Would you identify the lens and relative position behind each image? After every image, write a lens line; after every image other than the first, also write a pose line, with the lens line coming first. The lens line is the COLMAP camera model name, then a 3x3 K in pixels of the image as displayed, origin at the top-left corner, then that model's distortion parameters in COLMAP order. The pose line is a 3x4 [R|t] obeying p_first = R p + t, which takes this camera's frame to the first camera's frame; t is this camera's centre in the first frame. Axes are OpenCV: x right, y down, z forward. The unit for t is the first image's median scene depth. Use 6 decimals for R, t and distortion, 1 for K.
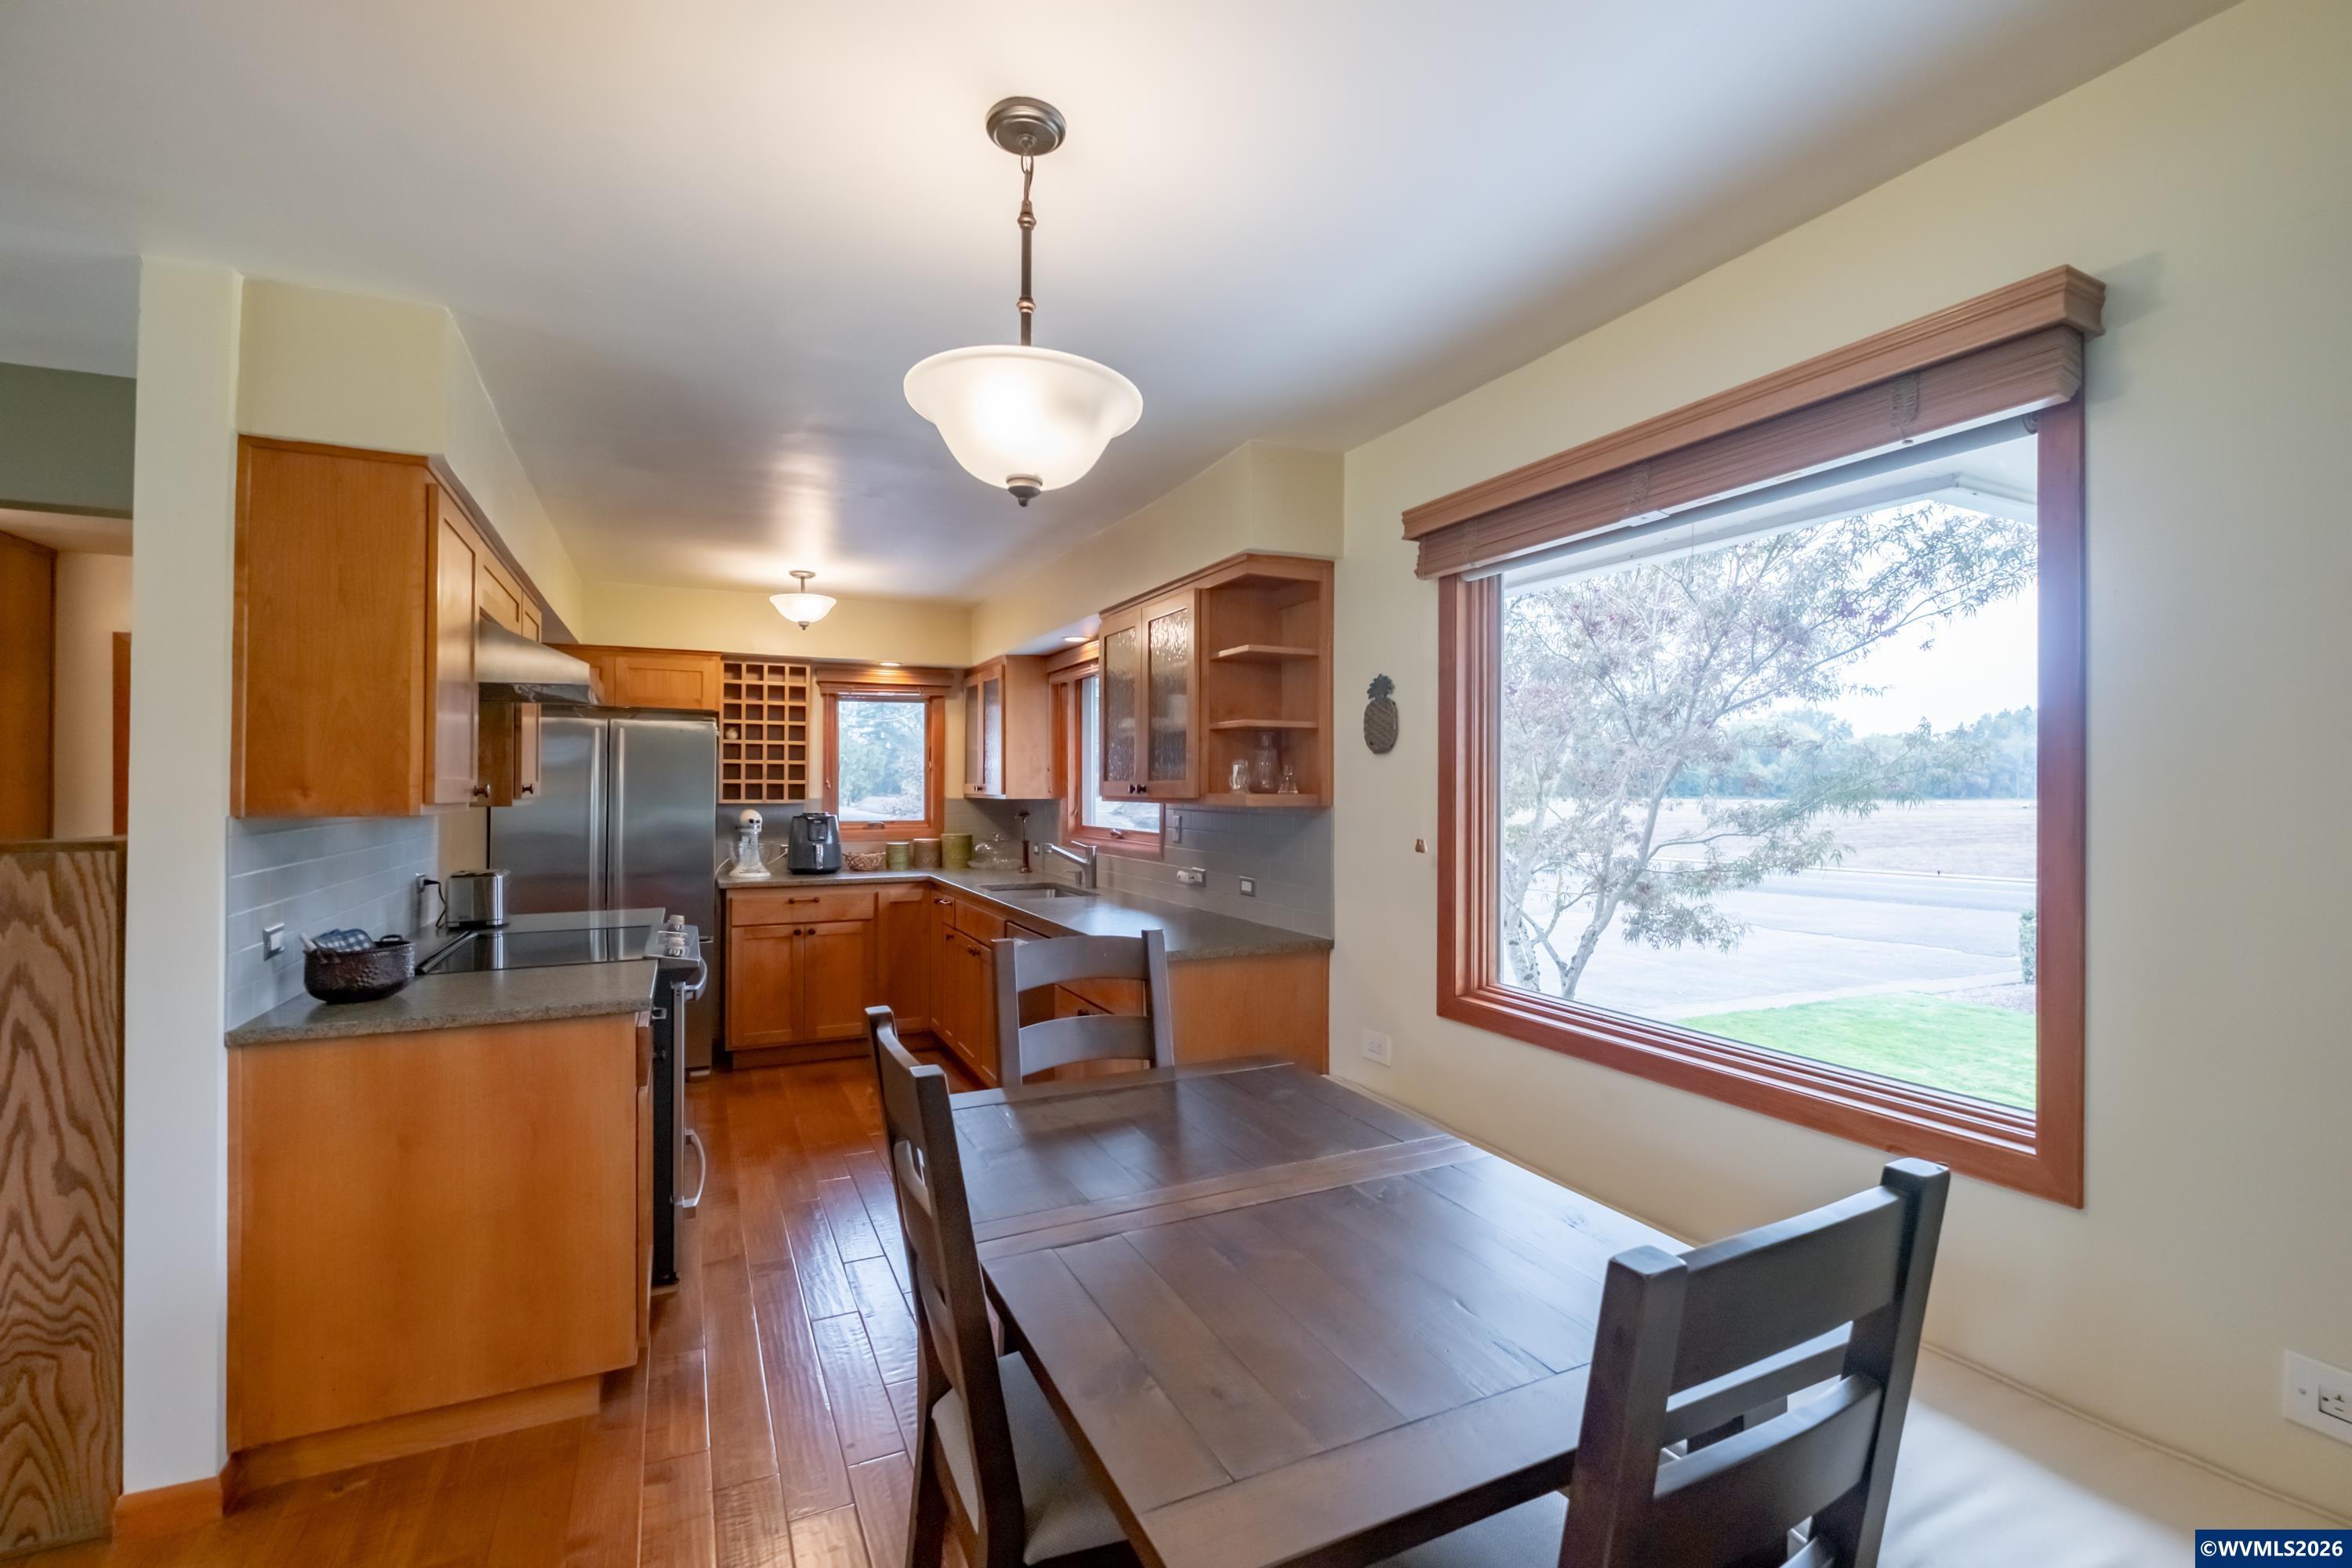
lens RADIAL K [[1025.1, 0, 1196.1], [0, 1025.1, 782.0], [0, 0, 1]] dist [-0.002870, -0.000976]
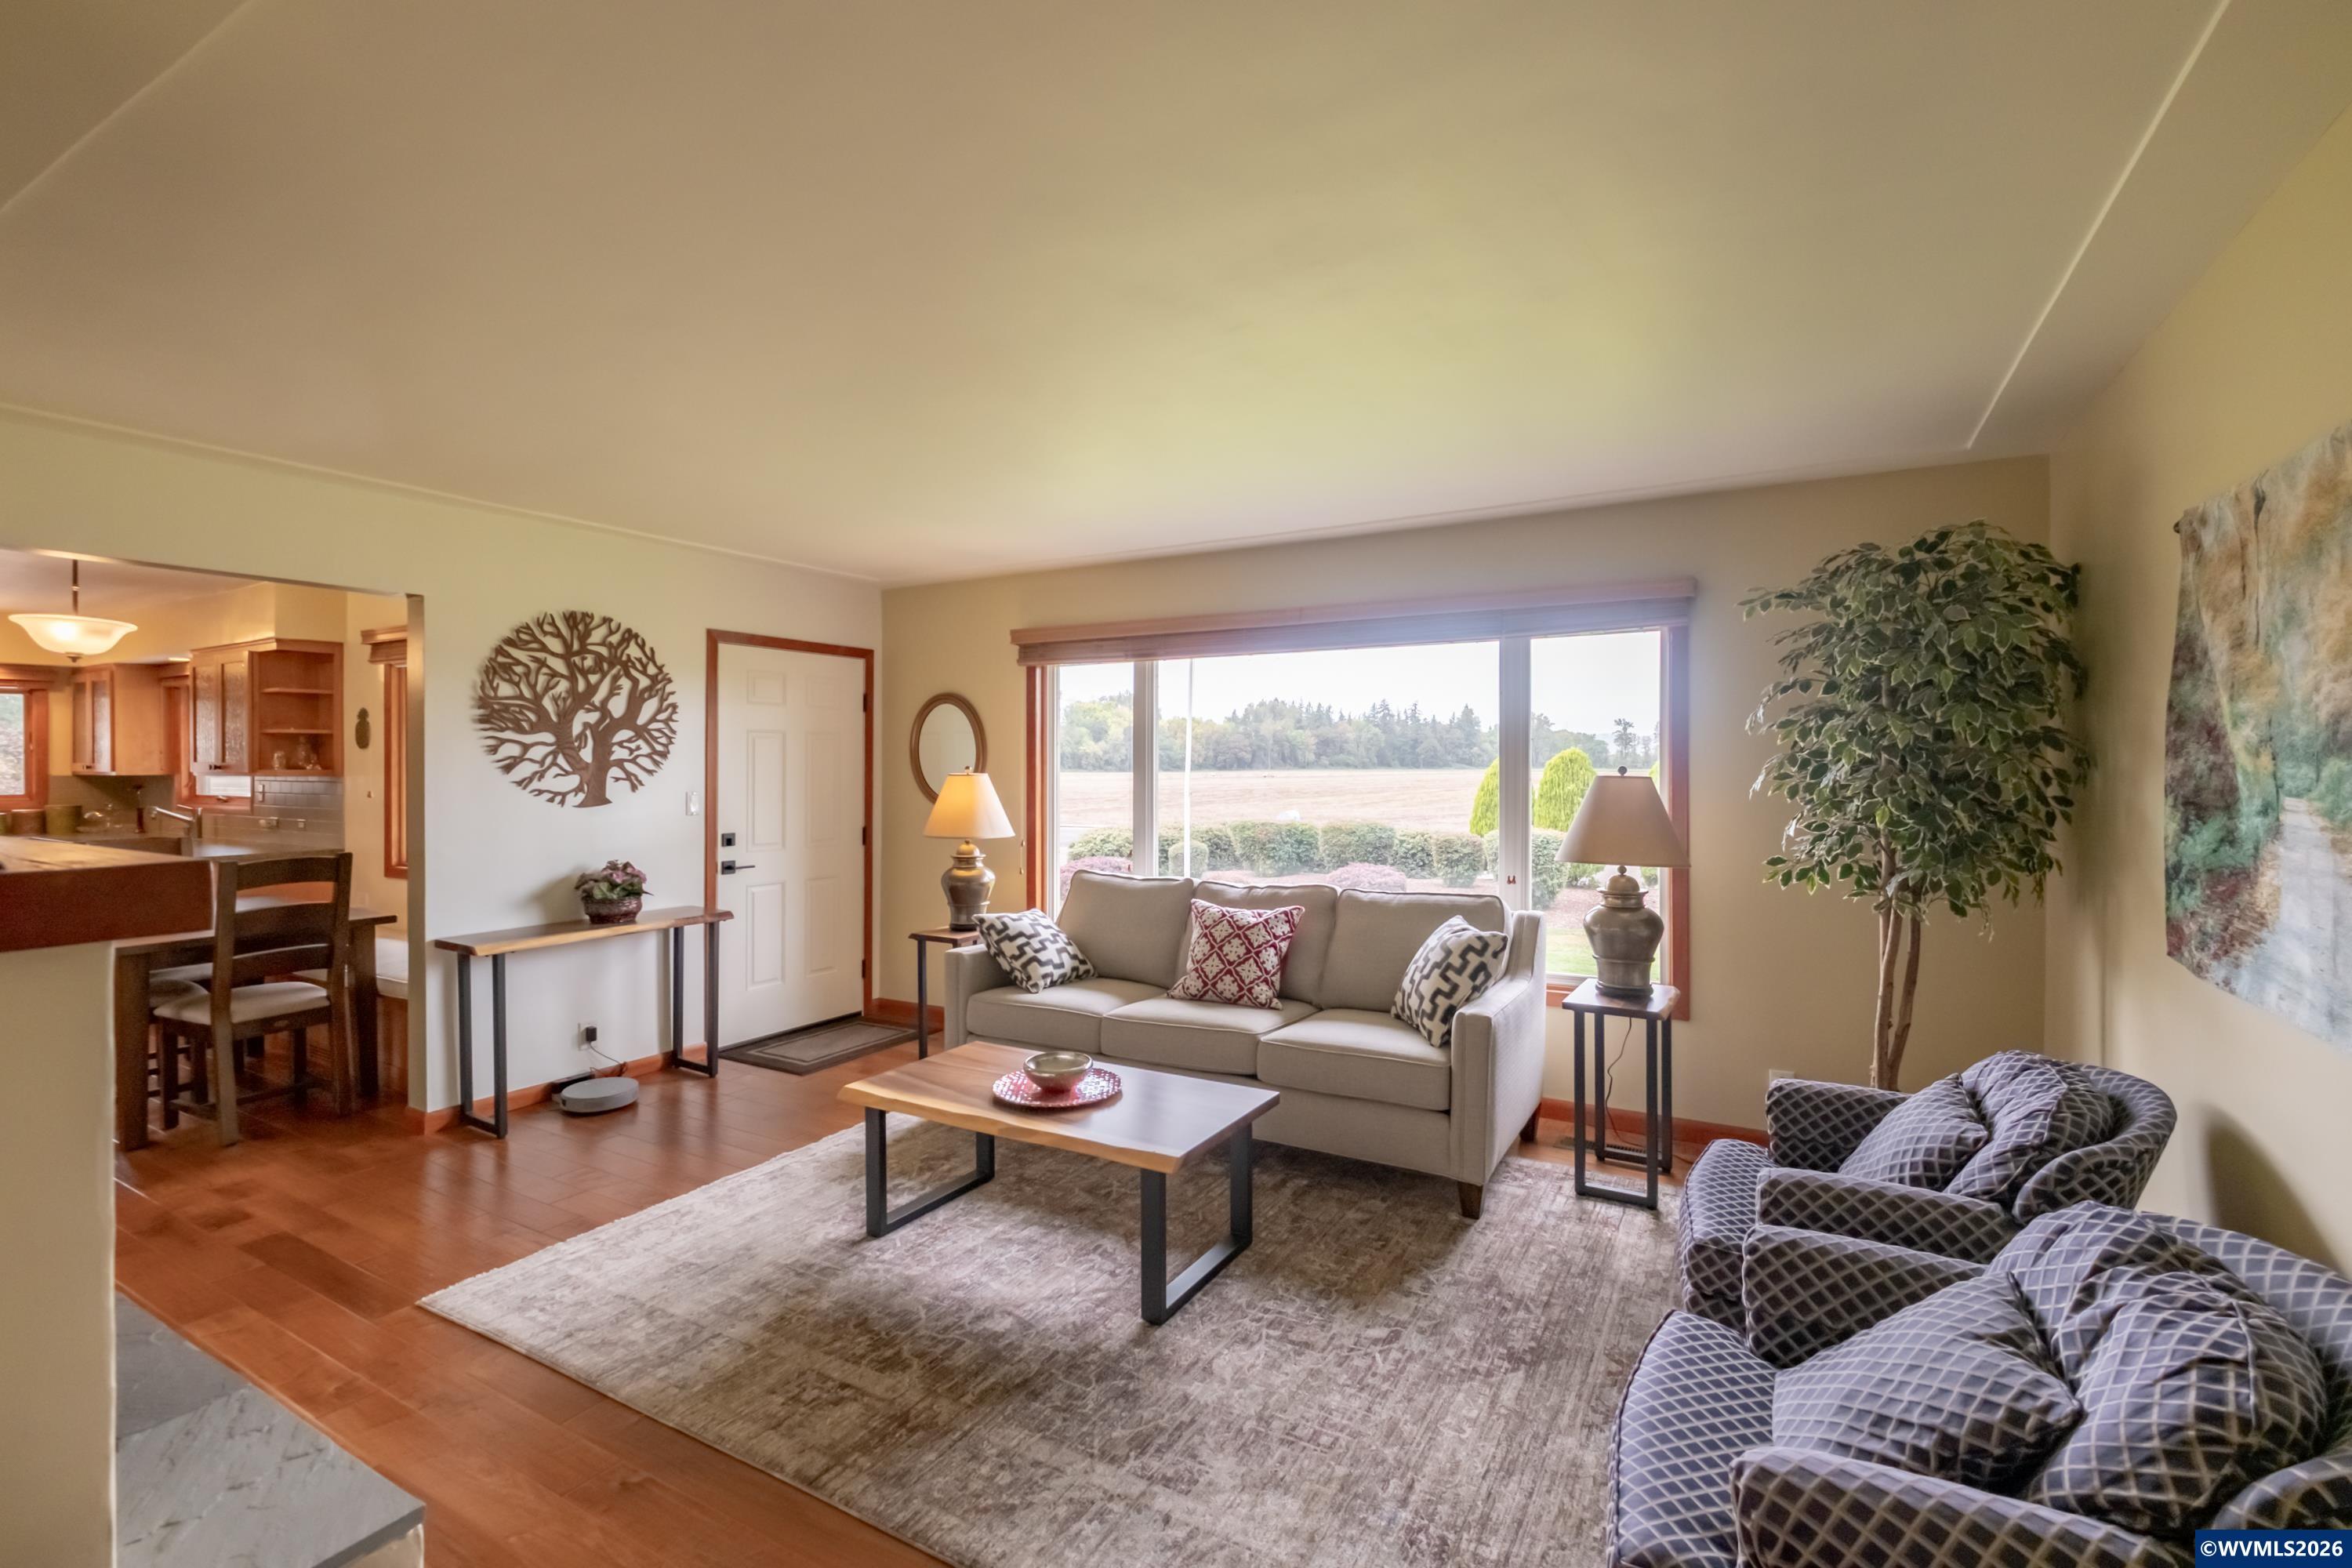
lens RADIAL K [[1020.2, 0, 1188.4], [0, 1020.2, 769.7], [0, 0, 1]] dist [-0.002898, -0.000829]
pose [[0.830672, -0.005750, 0.556732, 0.219586], [-0.001184, 0.999926, 0.012094, -0.007176], [-0.556761, -0.010706, 0.830604, -0.795214]]
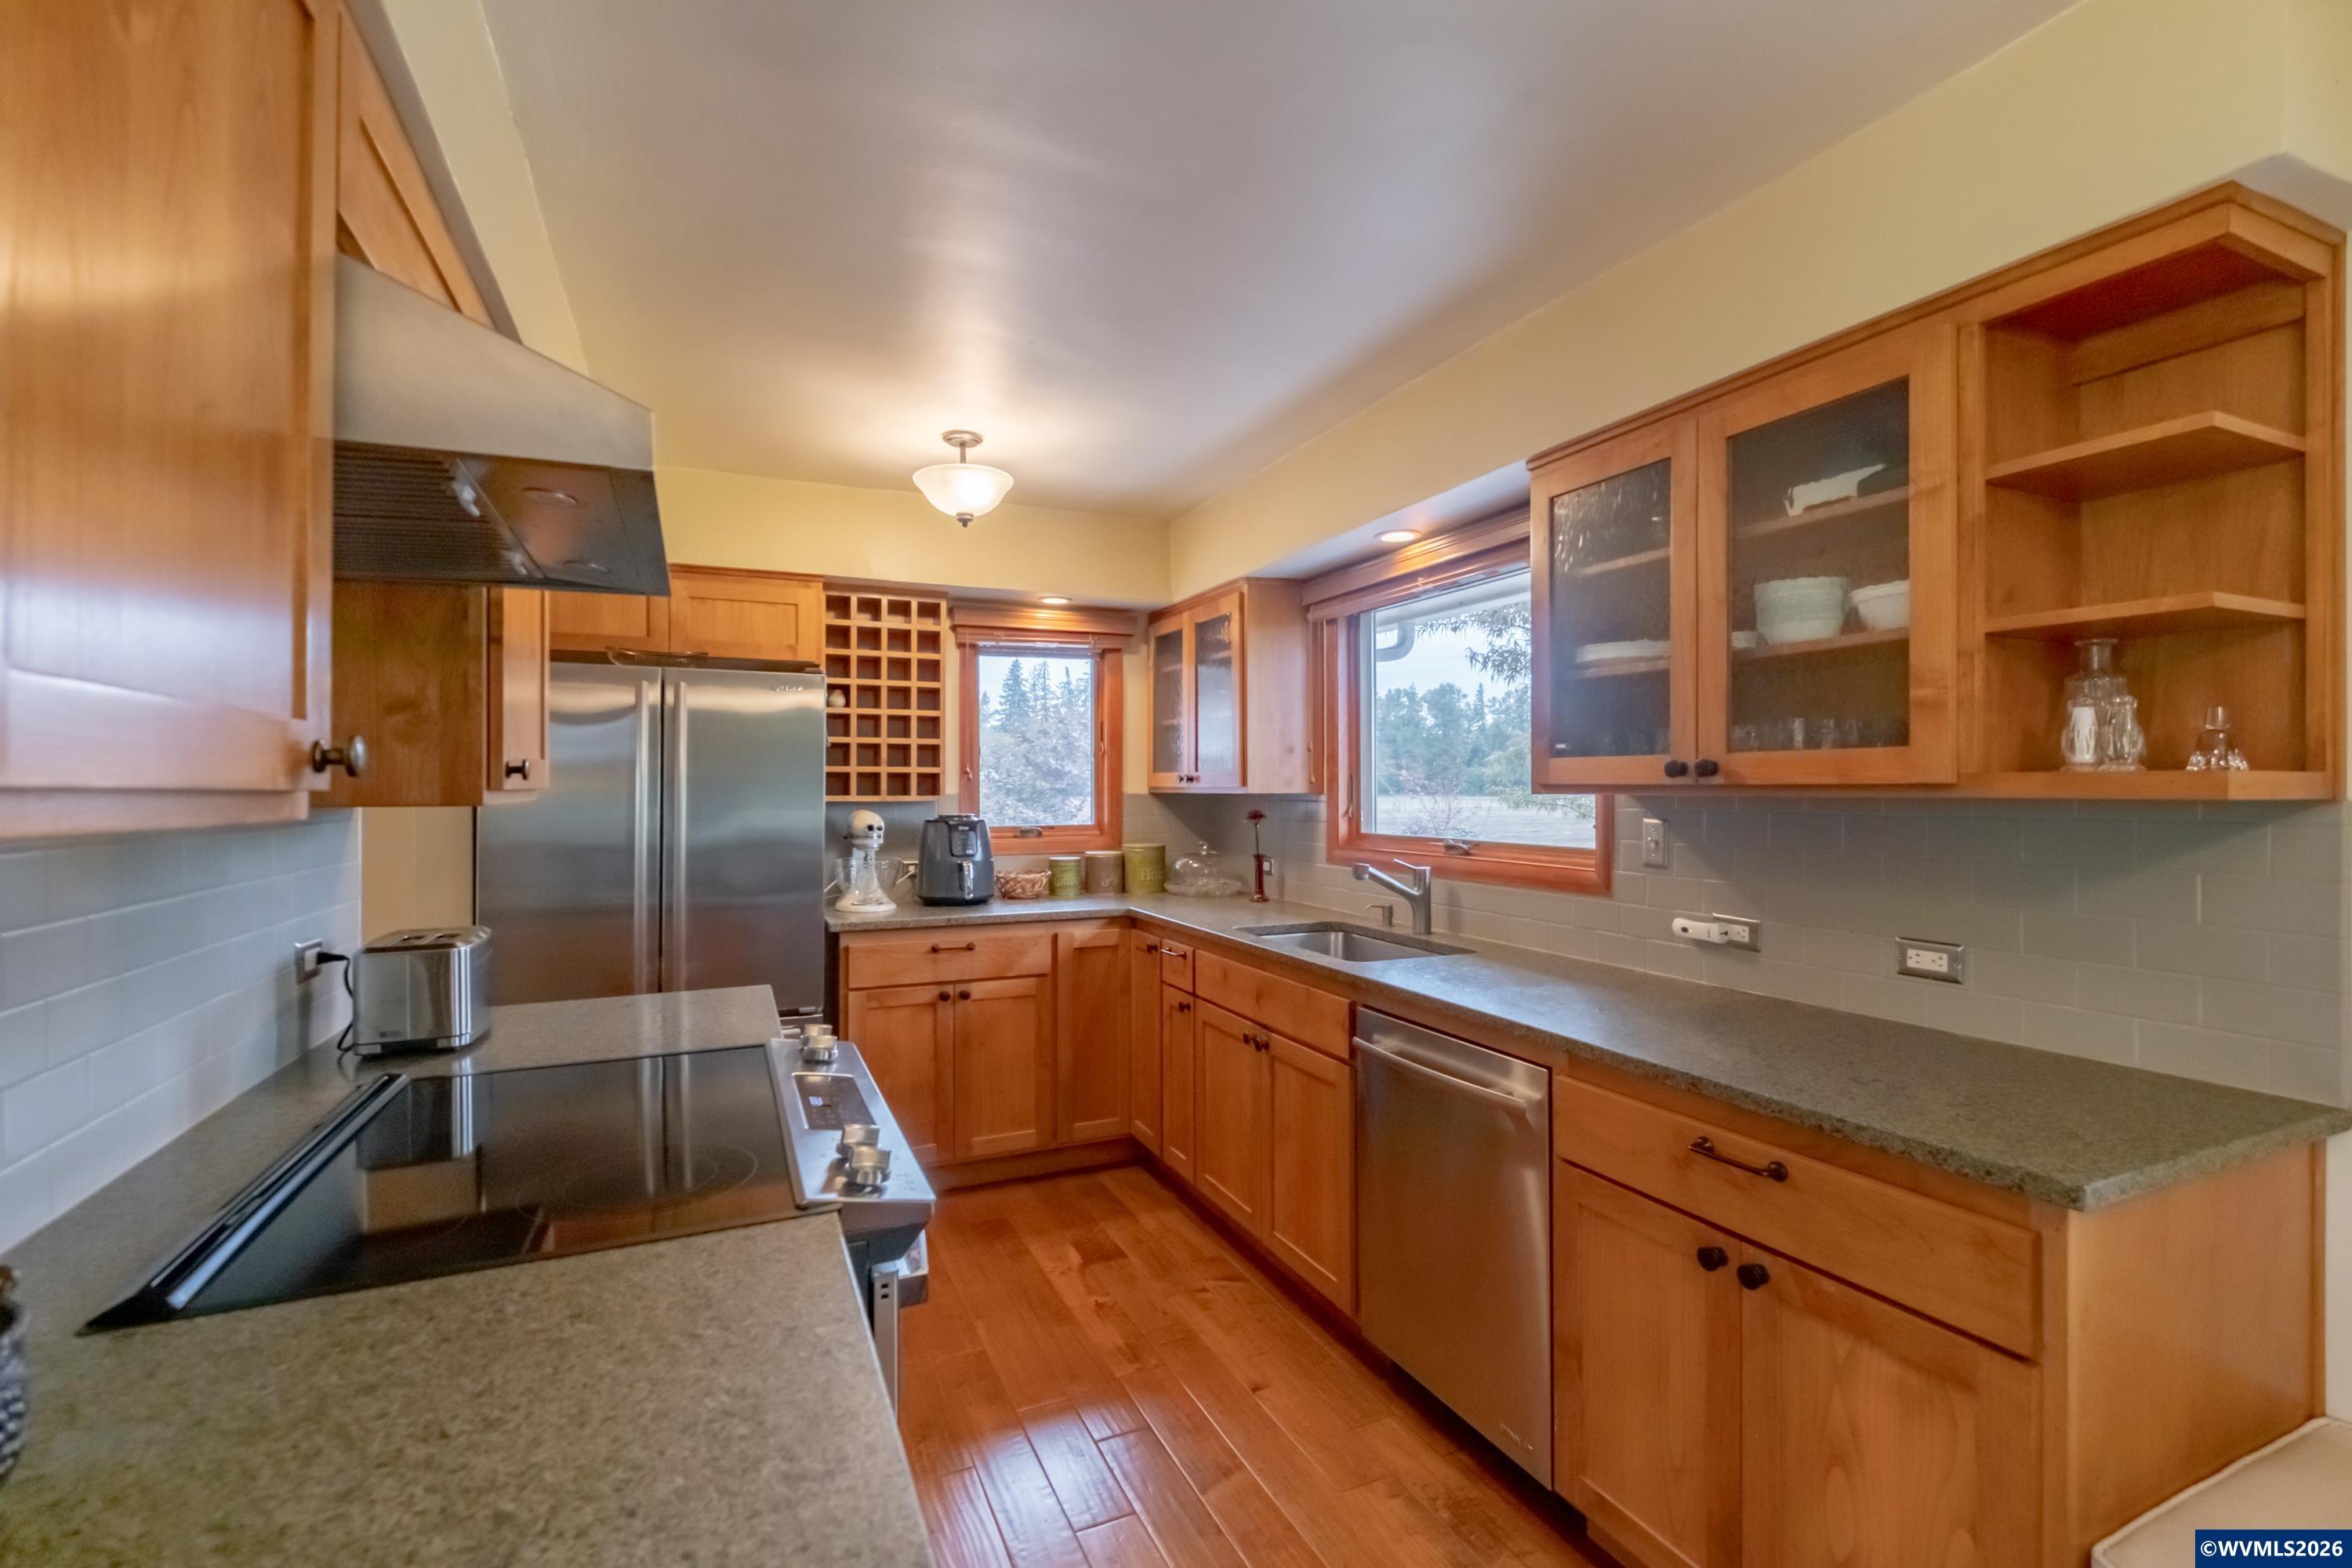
lens RADIAL K [[1005.4, 0, 1176.0], [0, 1005.4, 784.0], [0, 0, 1]] dist [-0.001113, -0.000233]
pose [[0.999509, -0.003595, -0.031117, -0.207976], [0.003676, 0.999990, 0.002542, 0.008443], [0.031108, -0.002655, 0.999513, 0.339916]]
